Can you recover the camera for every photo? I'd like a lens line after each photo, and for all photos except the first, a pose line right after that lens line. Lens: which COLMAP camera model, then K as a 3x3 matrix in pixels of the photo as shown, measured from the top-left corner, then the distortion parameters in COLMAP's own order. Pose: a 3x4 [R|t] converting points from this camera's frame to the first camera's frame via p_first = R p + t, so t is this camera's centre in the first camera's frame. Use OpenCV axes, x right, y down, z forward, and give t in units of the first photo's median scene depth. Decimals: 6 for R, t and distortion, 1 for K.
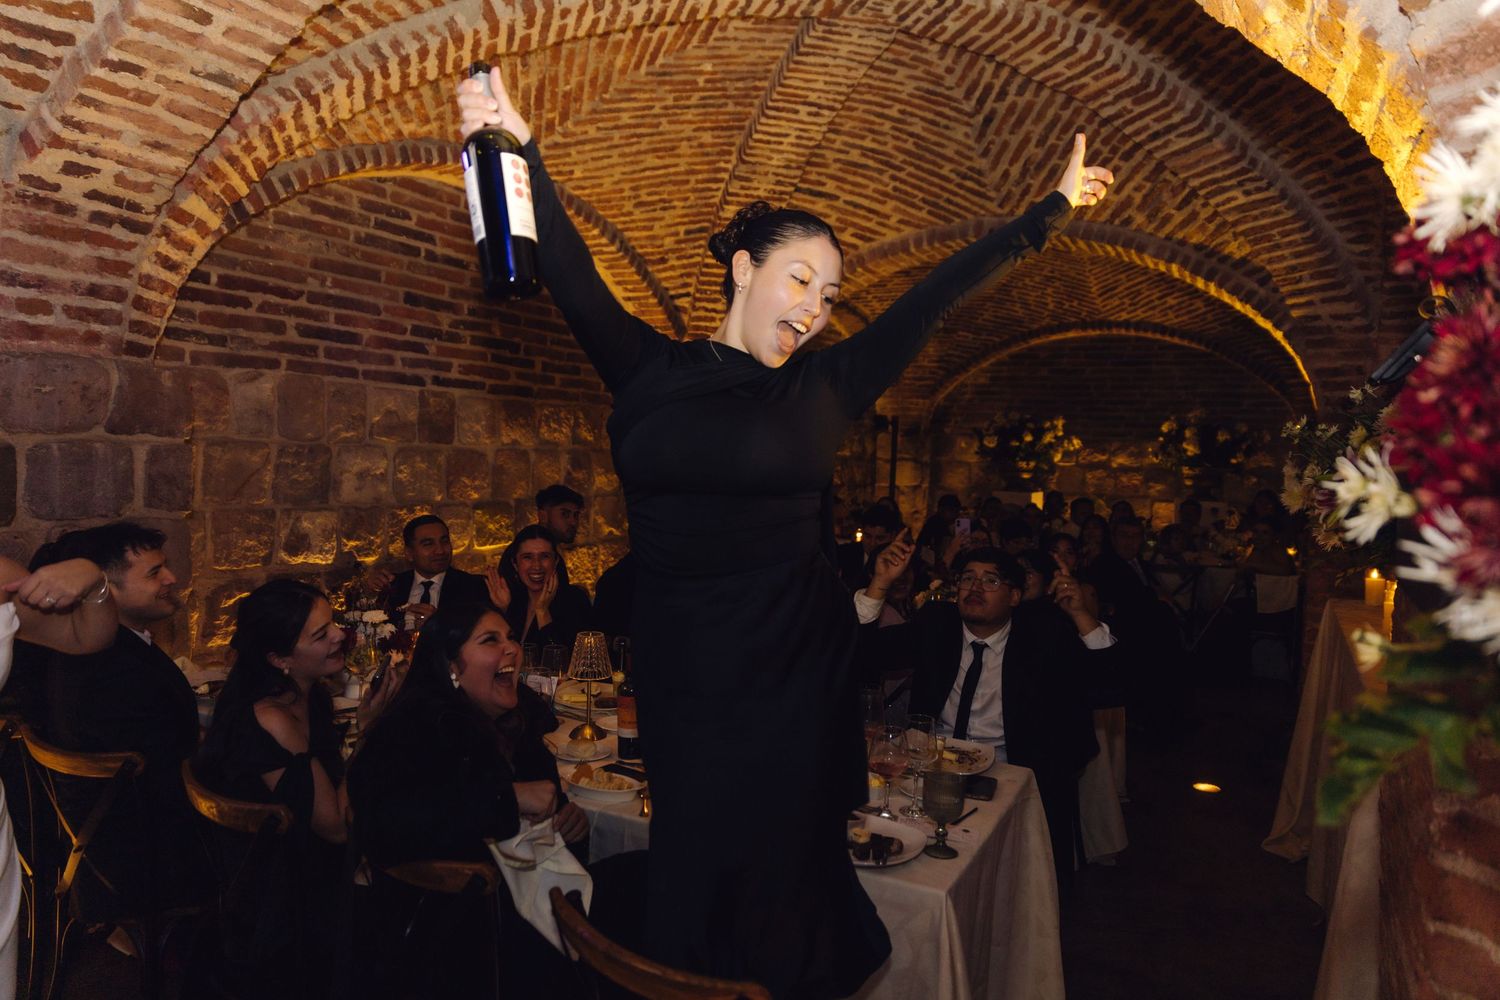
lens RADIAL K [[994.2, 0, 750.0], [0, 994.2, 500.0], [0, 0, 1]] dist [0.004625, -0.004877]
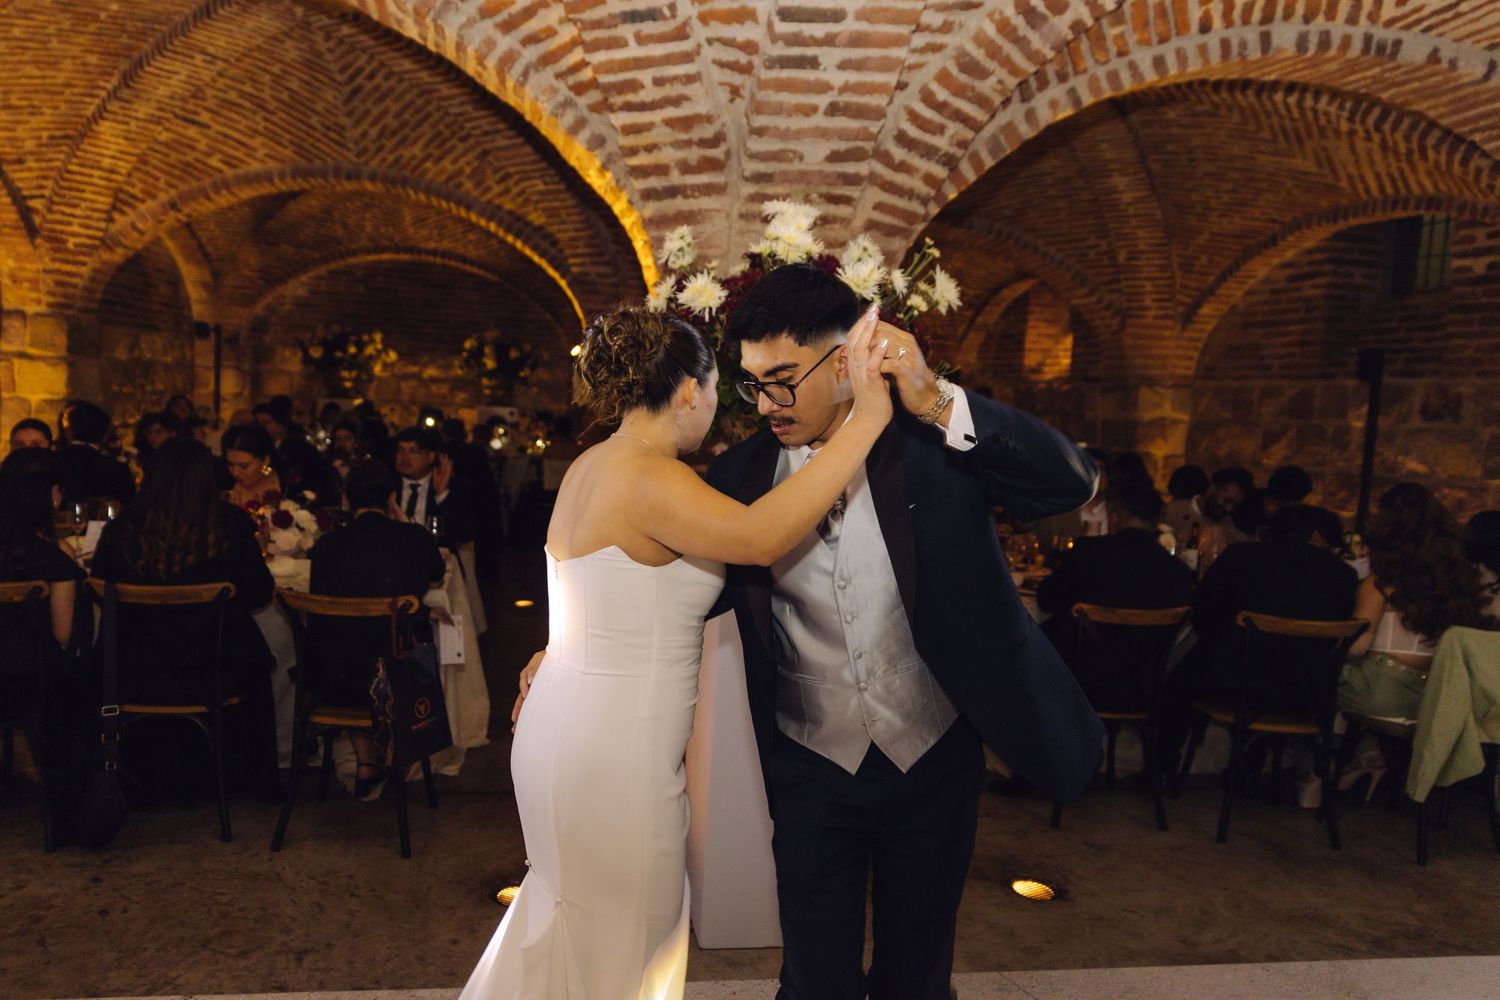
lens RADIAL K [[1084.5, 0, 679.7], [0, 1084.5, 504.2], [0, 0, 1]] dist [0.001759, -0.002268]
pose [[0.812648, -0.050691, 0.580546, -0.231952], [0.003341, 0.996598, 0.082343, 0.018472], [-0.582745, -0.064977, 0.810053, -0.343556]]
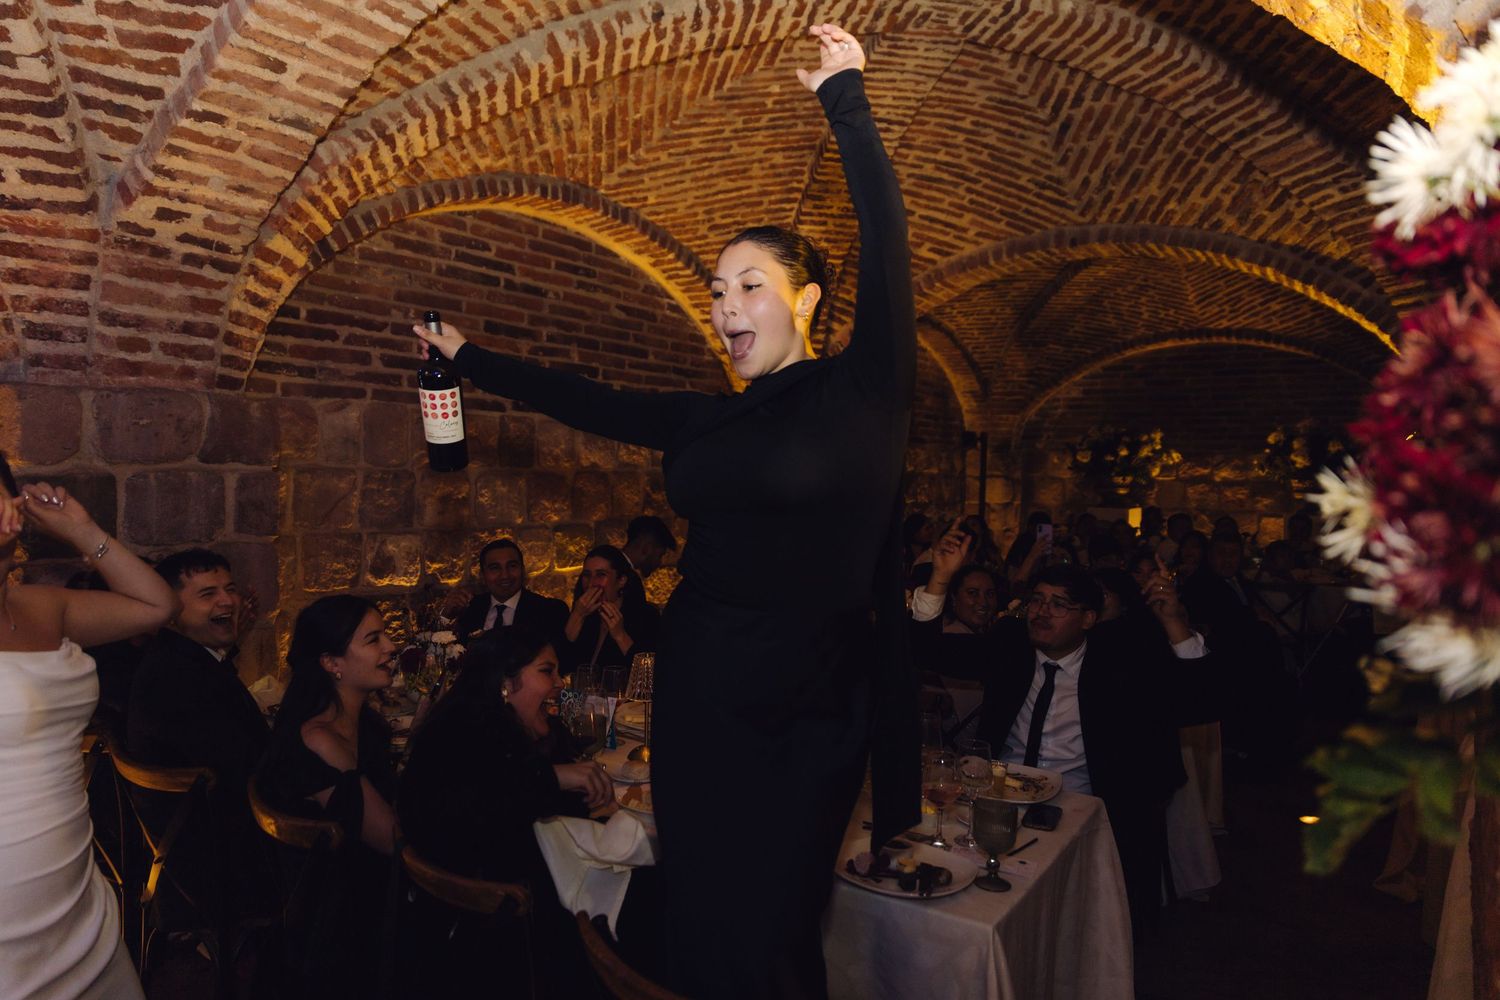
lens RADIAL K [[994.2, 0, 750.0], [0, 994.2, 500.0], [0, 0, 1]] dist [0.004625, -0.004877]
pose [[0.995083, -0.012334, -0.098270, 0.022681], [0.010393, 0.999741, -0.020240, -0.000024], [0.098494, 0.019120, 0.994954, 0.005682]]
